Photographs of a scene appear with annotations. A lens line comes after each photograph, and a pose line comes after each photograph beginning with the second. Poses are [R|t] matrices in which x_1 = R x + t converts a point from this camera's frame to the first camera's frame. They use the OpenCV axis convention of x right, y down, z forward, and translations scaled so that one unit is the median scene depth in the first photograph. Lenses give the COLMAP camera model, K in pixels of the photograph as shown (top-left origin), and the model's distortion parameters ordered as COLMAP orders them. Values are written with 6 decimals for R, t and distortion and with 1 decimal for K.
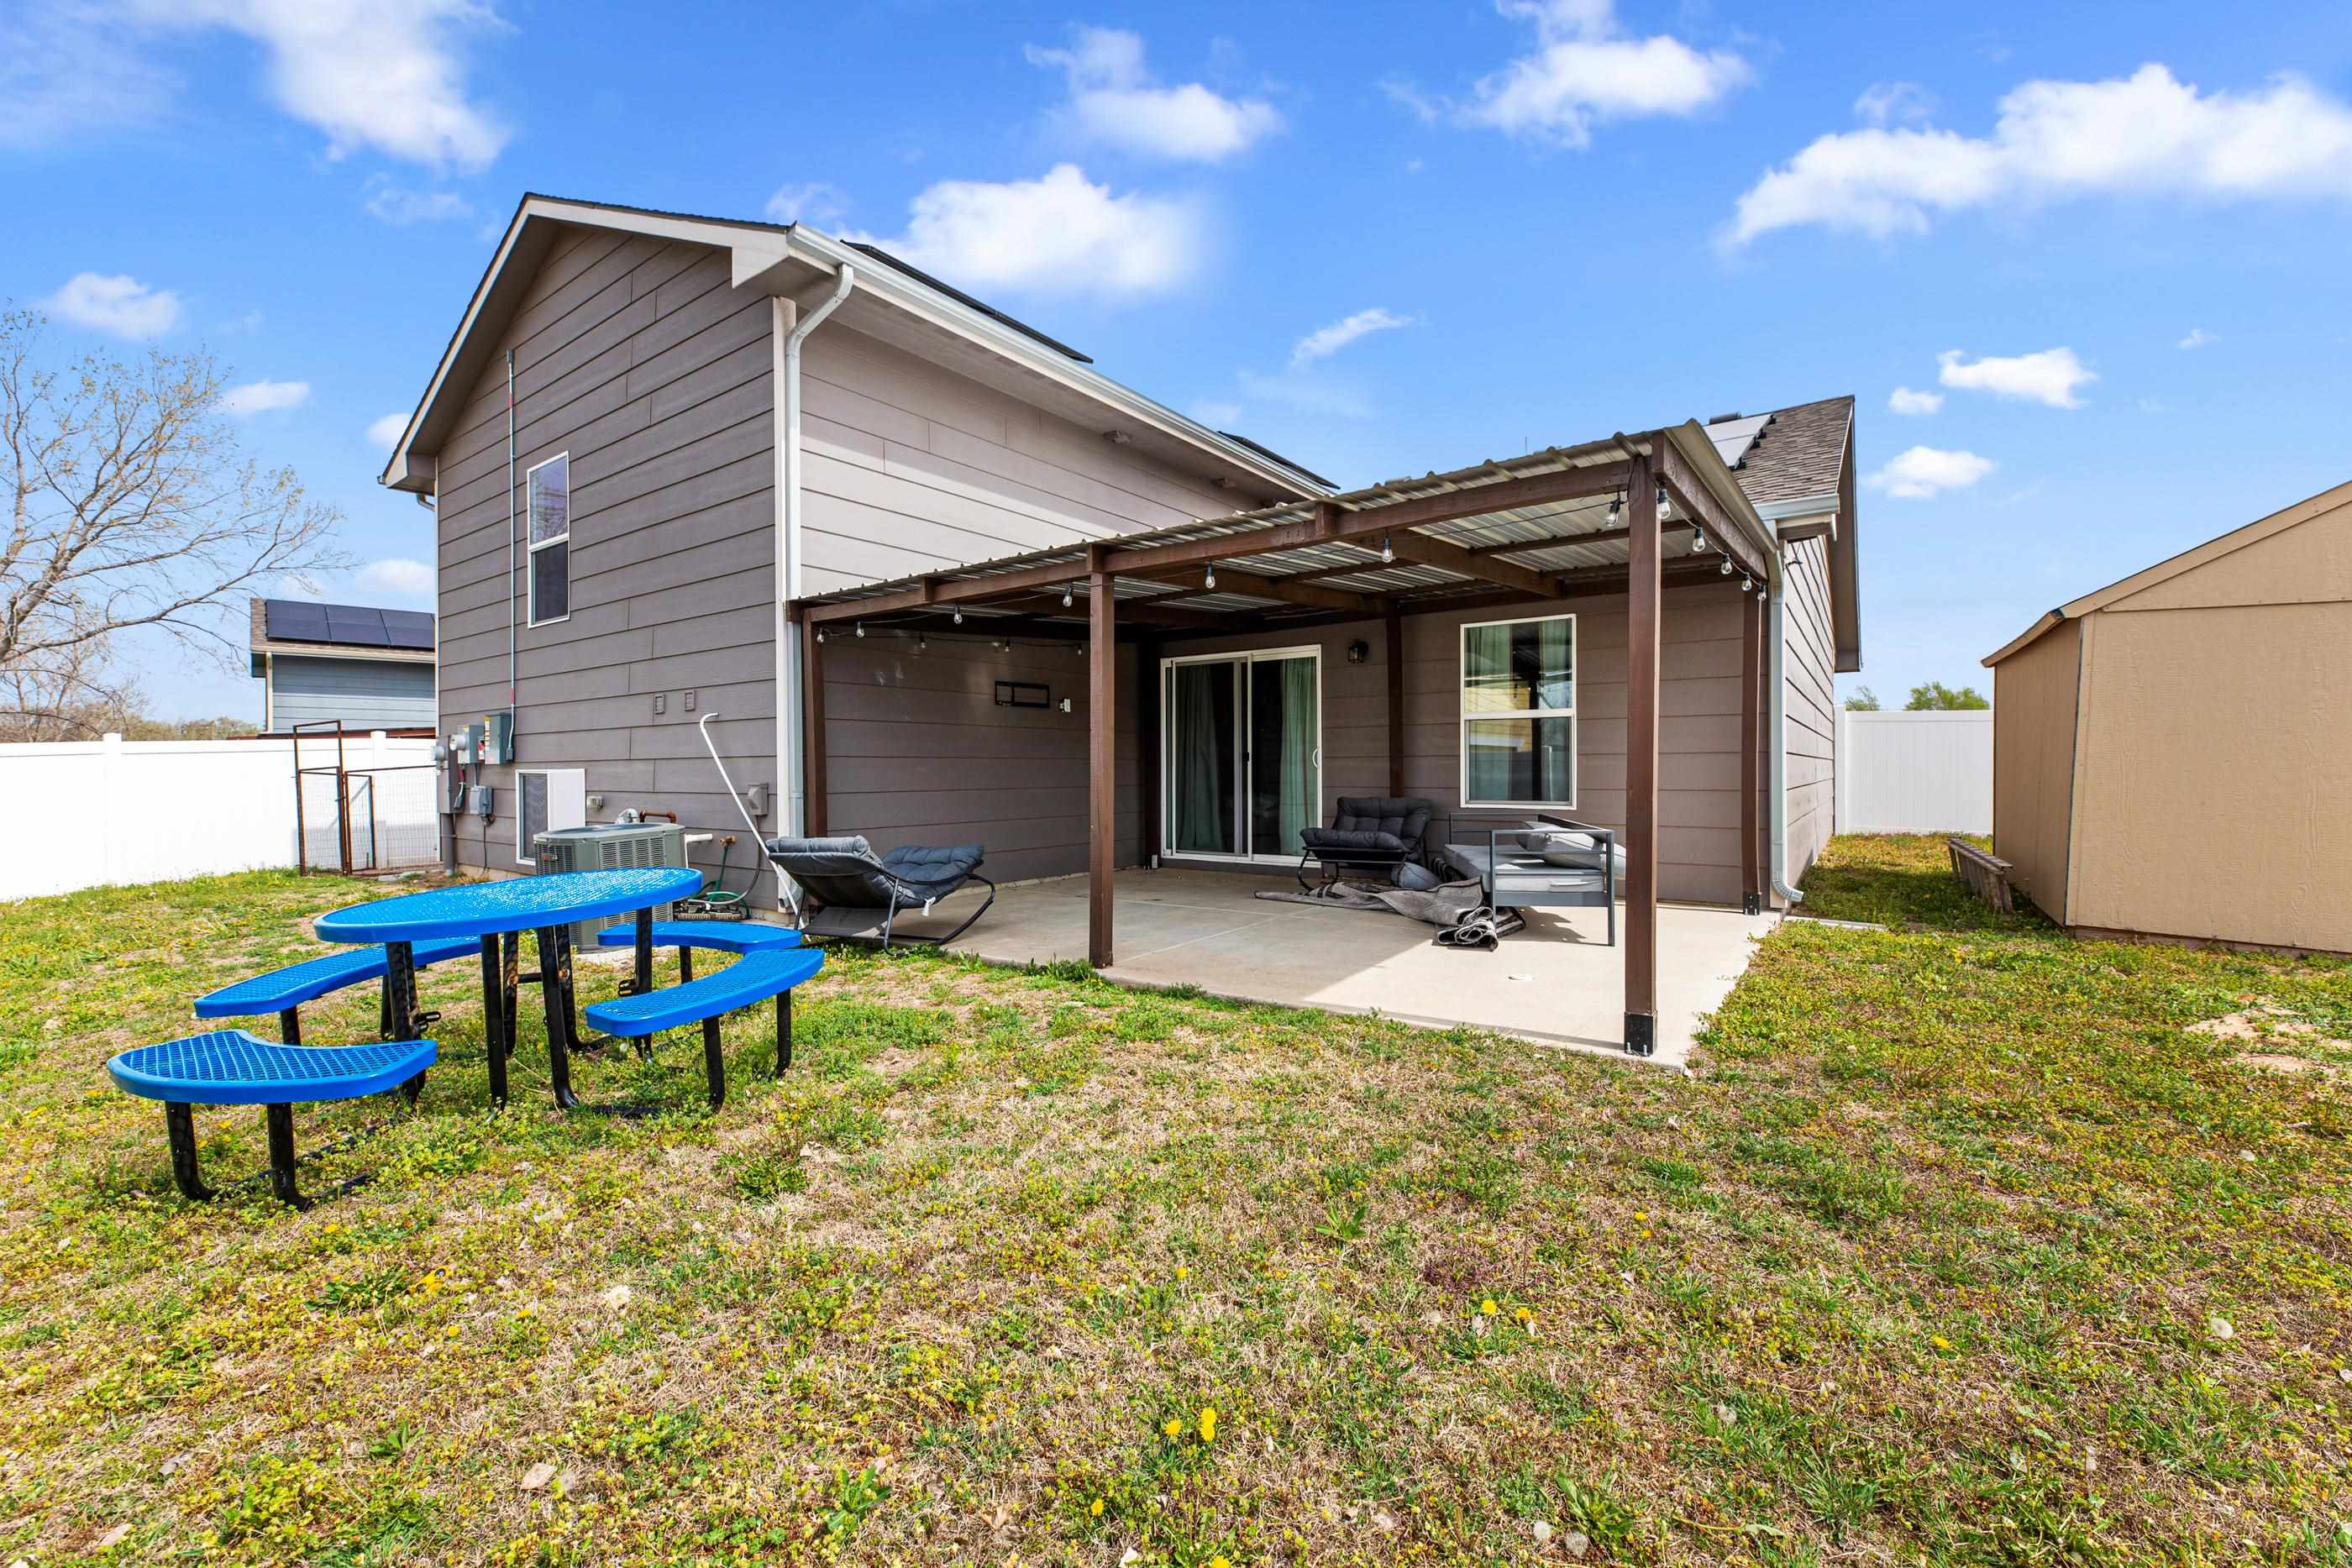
lens RADIAL K [[965.4, 0, 1176.0], [0, 965.4, 784.0], [0, 0, 1]] dist [-0.000523, -0.000012]
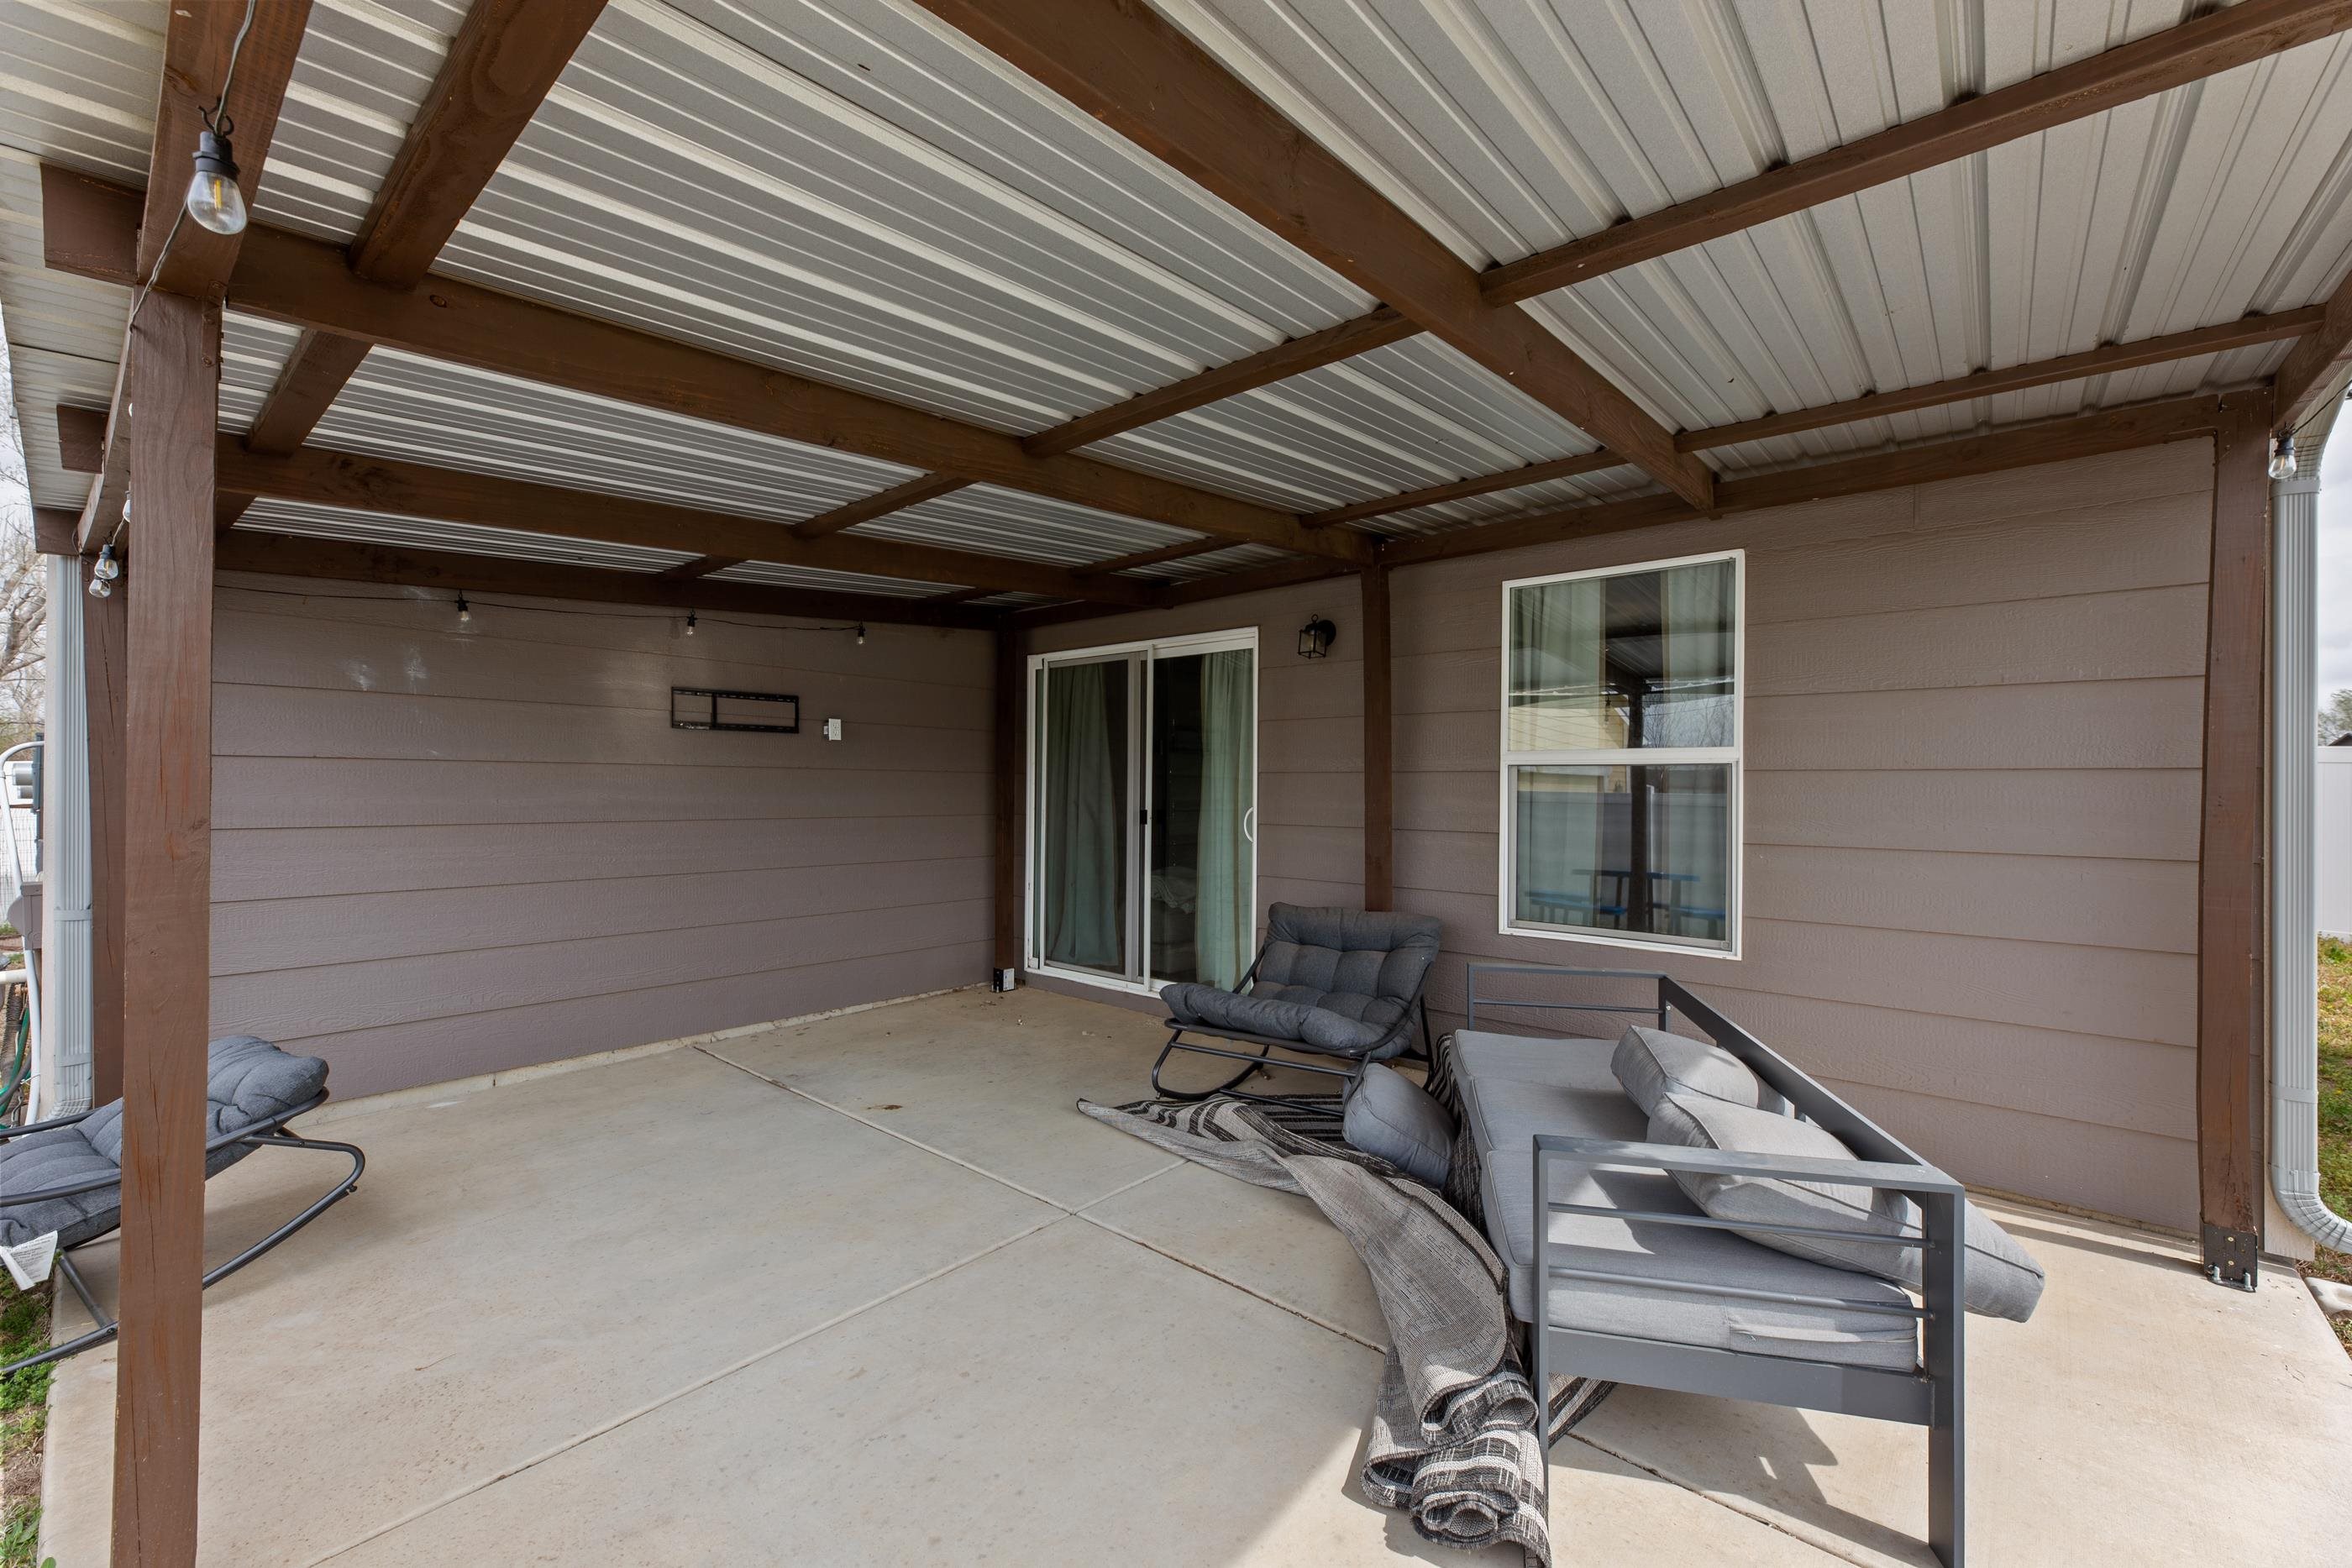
lens RADIAL K [[966.1, 0, 1161.2], [0, 966.1, 782.5], [0, 0, 1]] dist [-0.000026, 0.000124]
pose [[0.995667, 0.013428, -0.092020, 0.154354], [-0.015244, 0.999702, -0.019062, -0.042393], [0.091736, 0.020382, 0.995575, 0.446723]]
